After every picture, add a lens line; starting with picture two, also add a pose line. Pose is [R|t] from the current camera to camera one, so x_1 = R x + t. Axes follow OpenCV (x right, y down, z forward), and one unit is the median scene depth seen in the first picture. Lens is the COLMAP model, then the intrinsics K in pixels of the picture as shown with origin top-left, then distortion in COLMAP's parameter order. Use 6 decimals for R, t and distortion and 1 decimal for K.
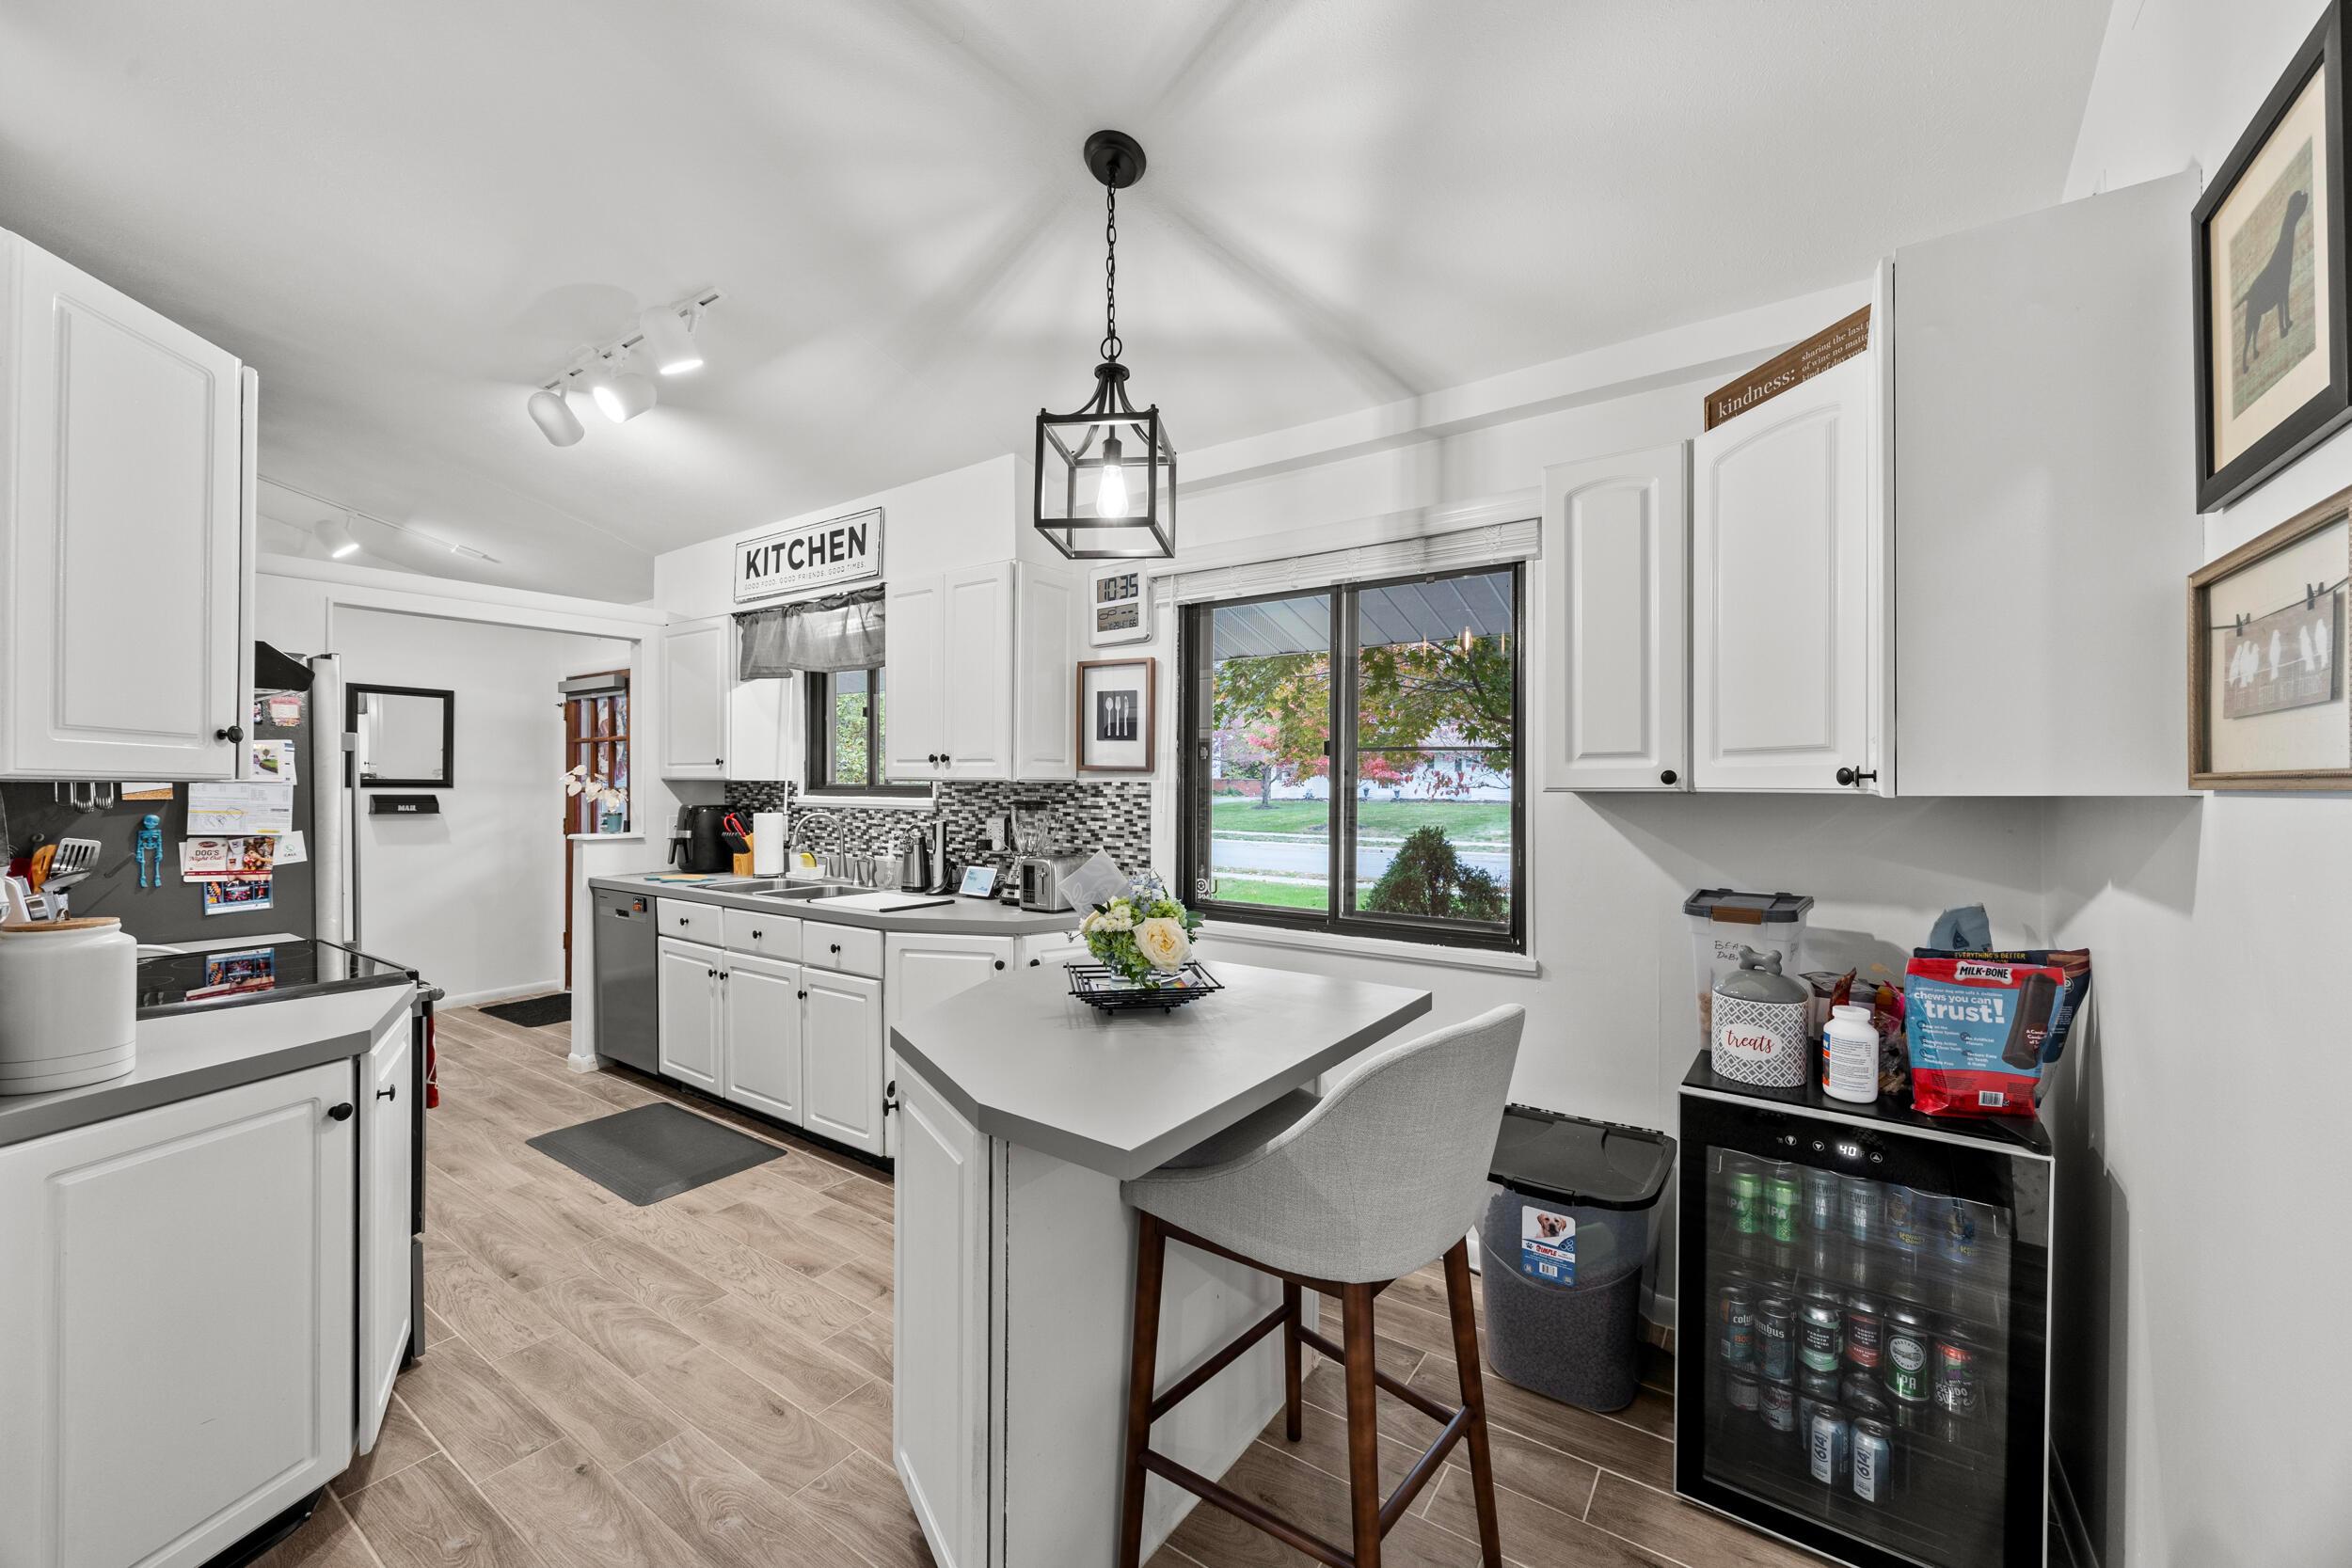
lens RADIAL K [[896.4, 0, 1190.9], [0, 896.4, 789.8], [0, 0, 1]] dist [0.000397, 0.000190]
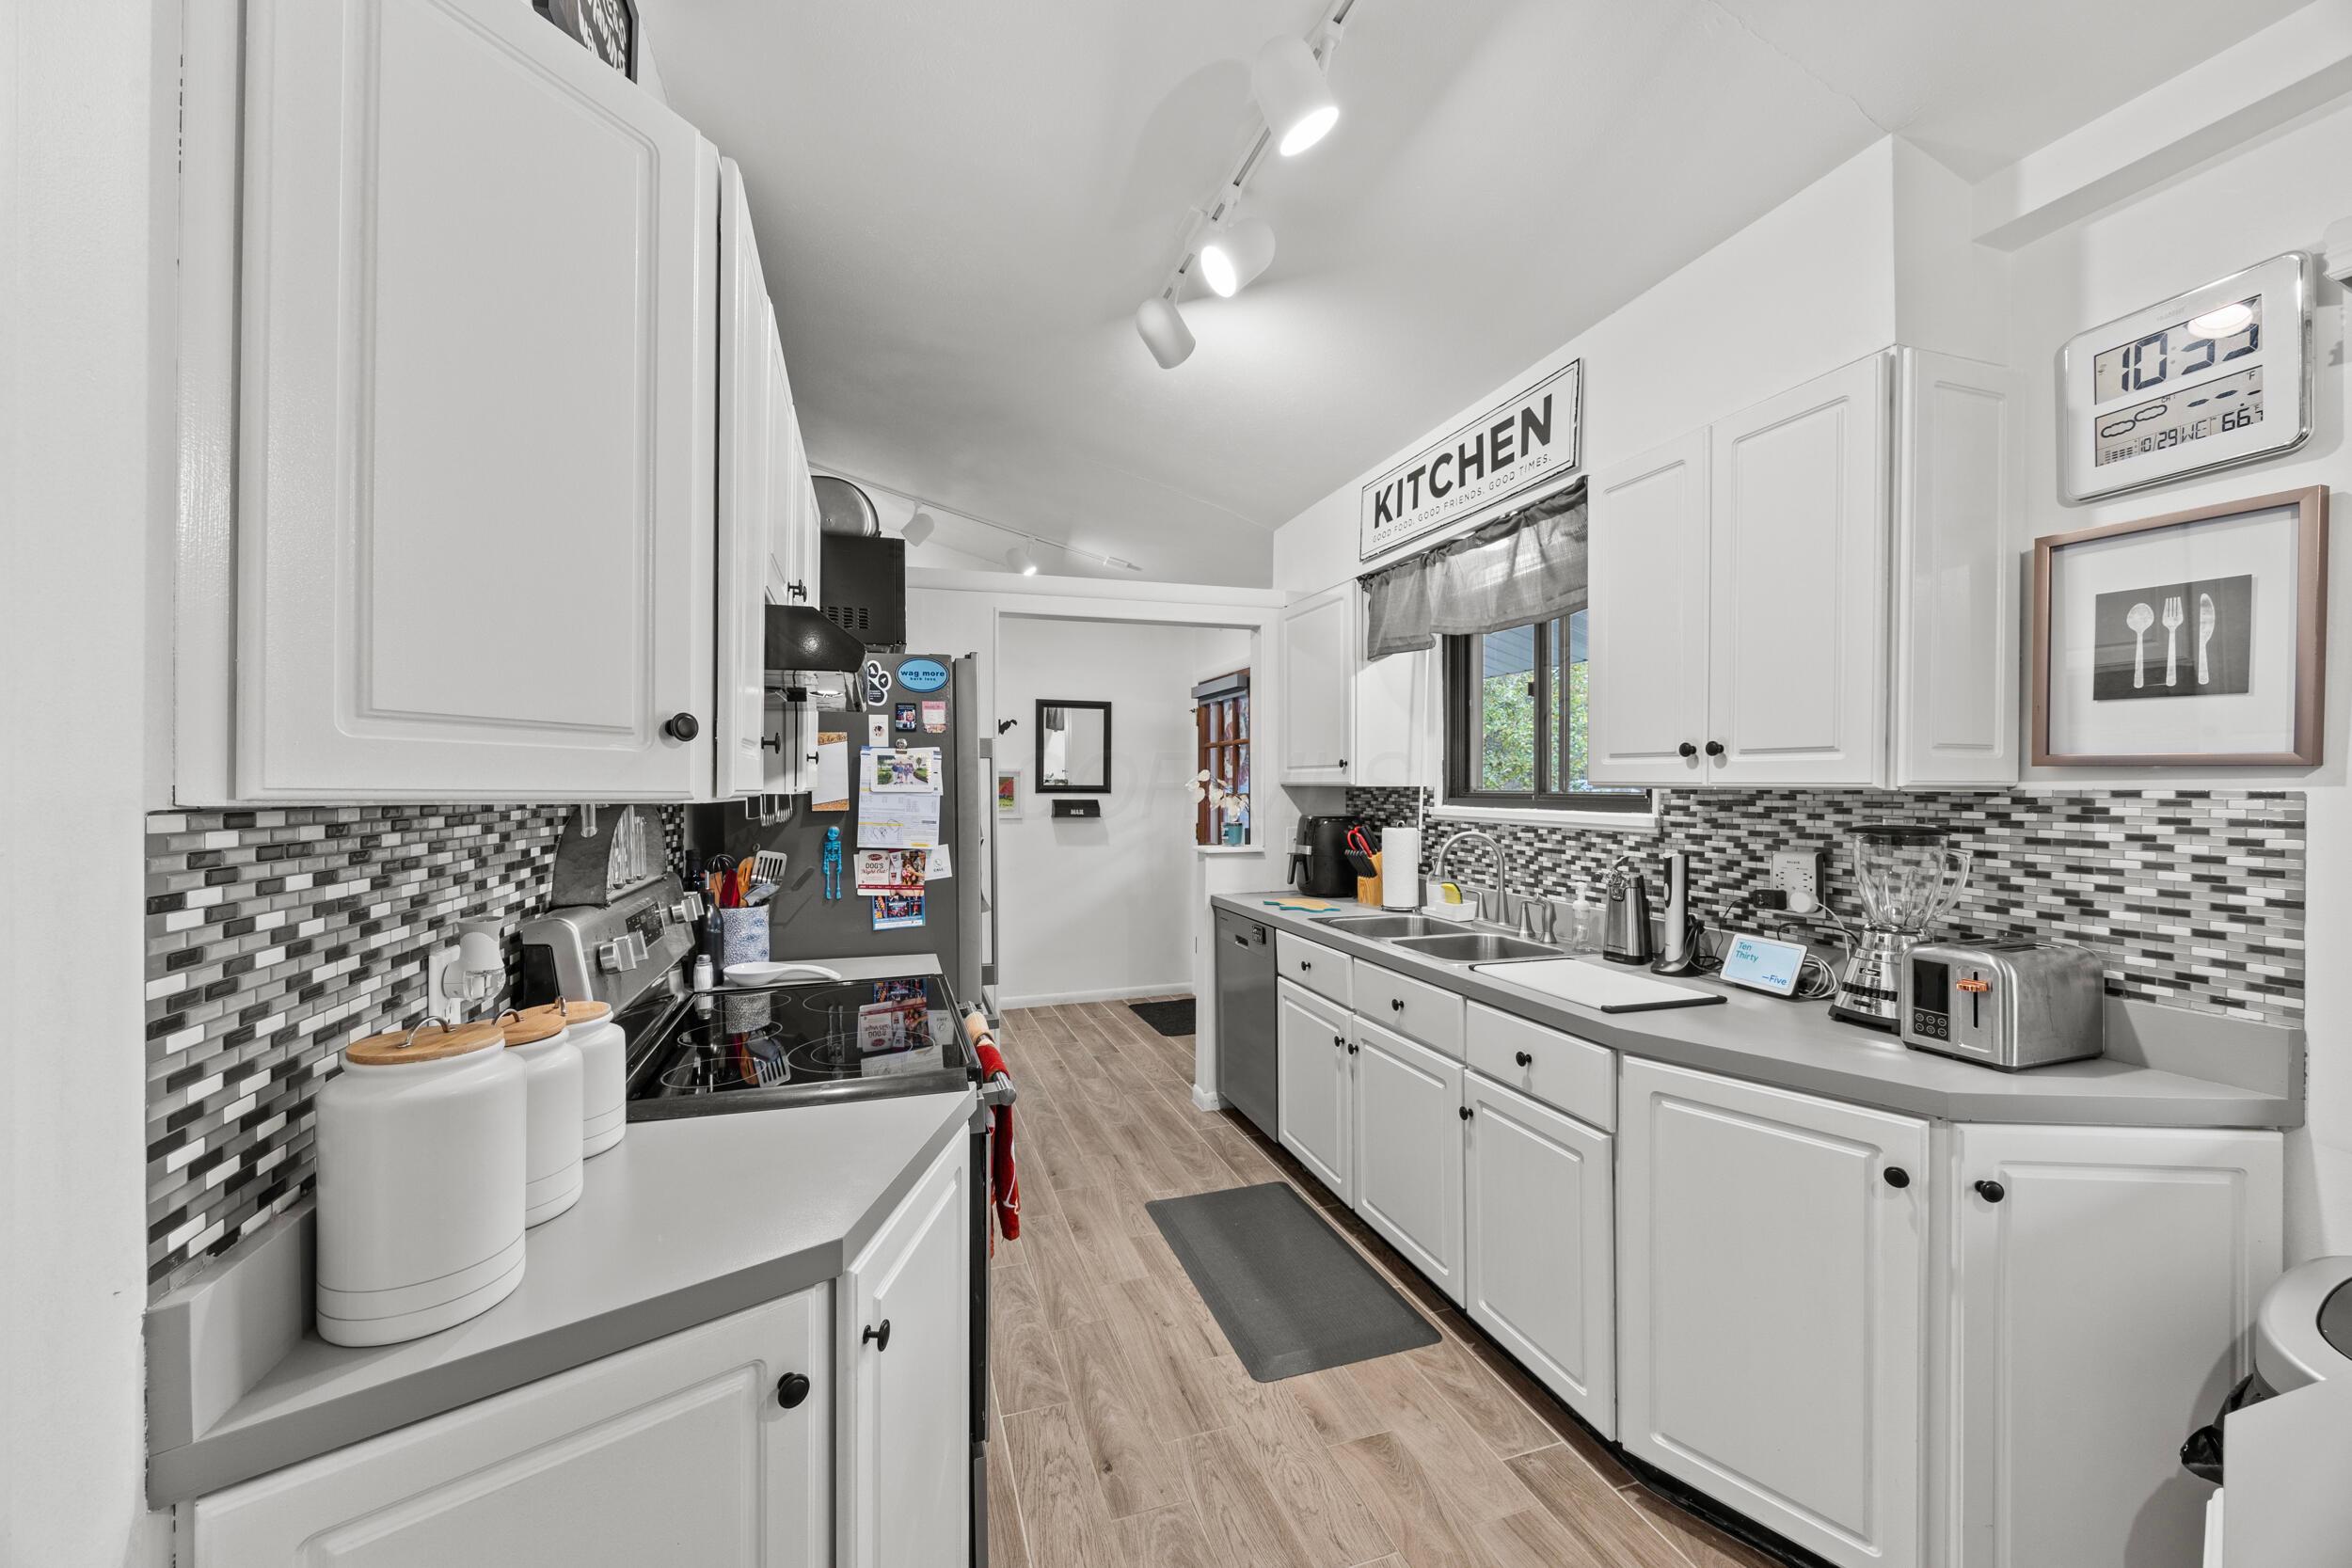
lens RADIAL K [[895.3, 0, 1177.0], [0, 895.3, 788.2], [0, 0, 1]] dist [-0.008719, 0.000079]
pose [[0.797392, -0.002035, -0.603458, -0.182011], [0.000441, 0.999996, -0.002789, -0.007718], [0.603461, 0.001958, 0.797390, 0.306415]]
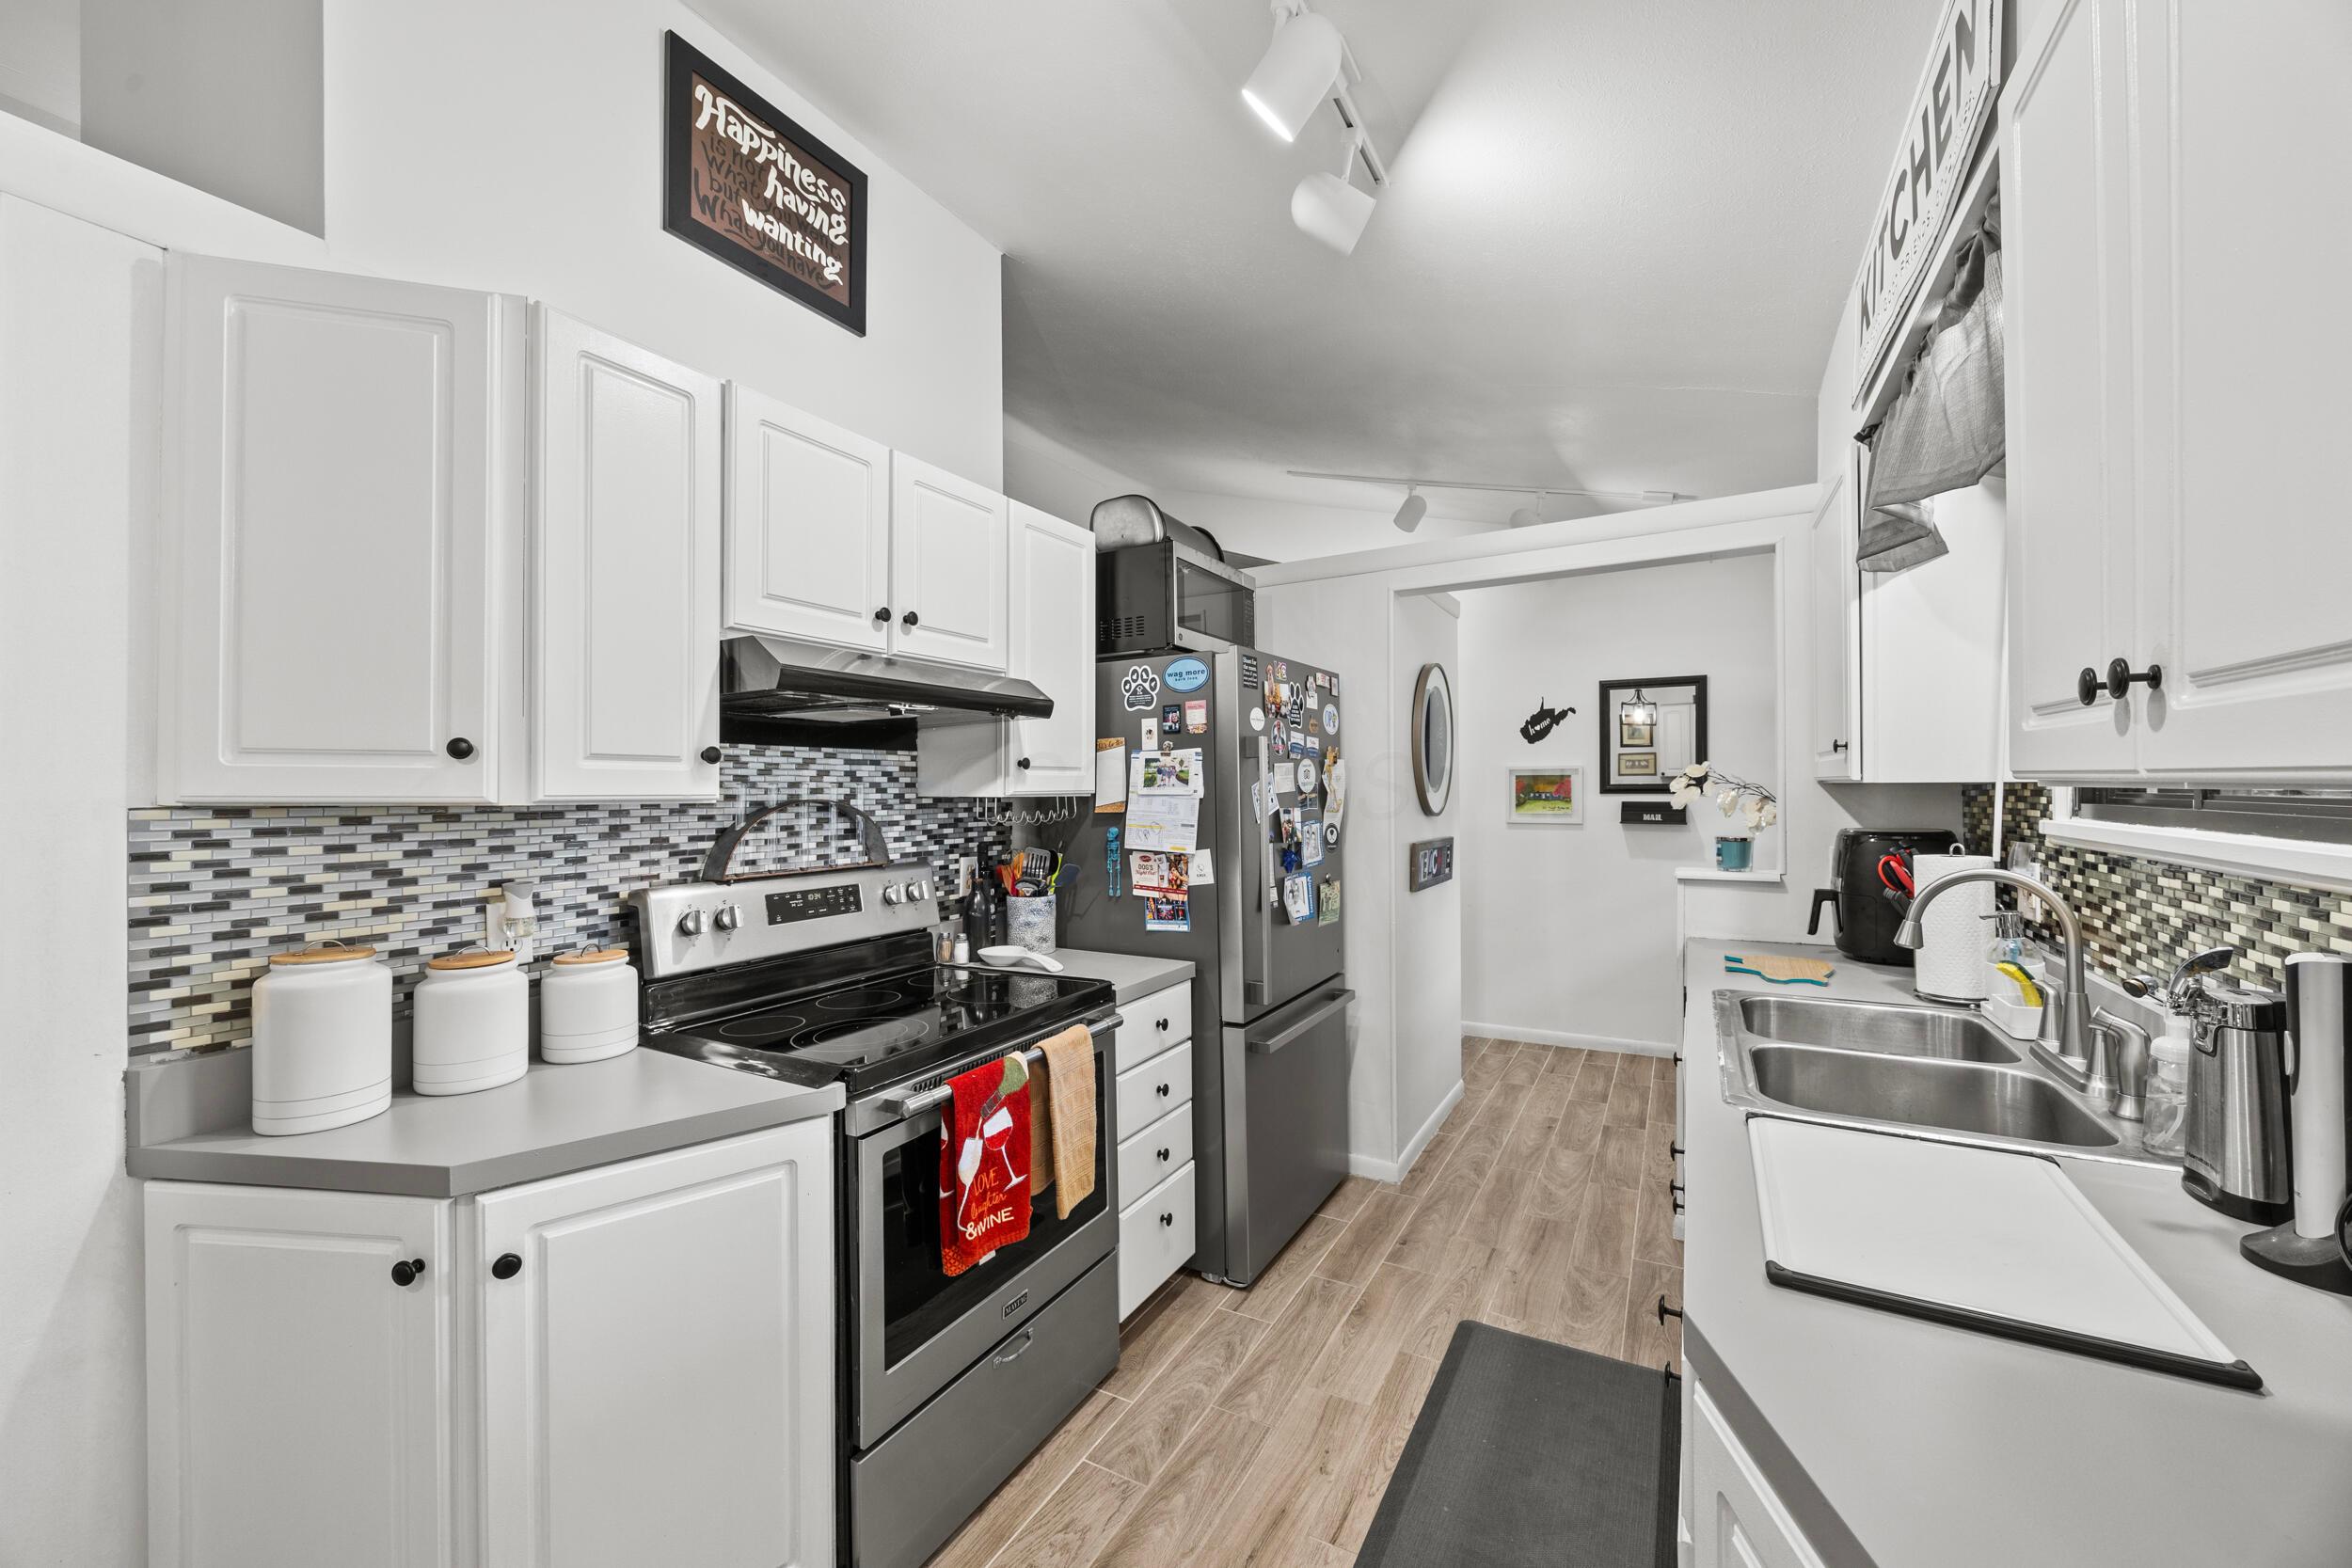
lens RADIAL K [[895.3, 0, 1177.0], [0, 895.3, 788.2], [0, 0, 1]] dist [-0.008719, 0.000079]
pose [[0.091866, -0.005628, -0.995755, -0.082283], [0.004445, 0.999976, -0.005242, -0.007977], [0.995761, -0.003945, 0.091889, 0.677117]]
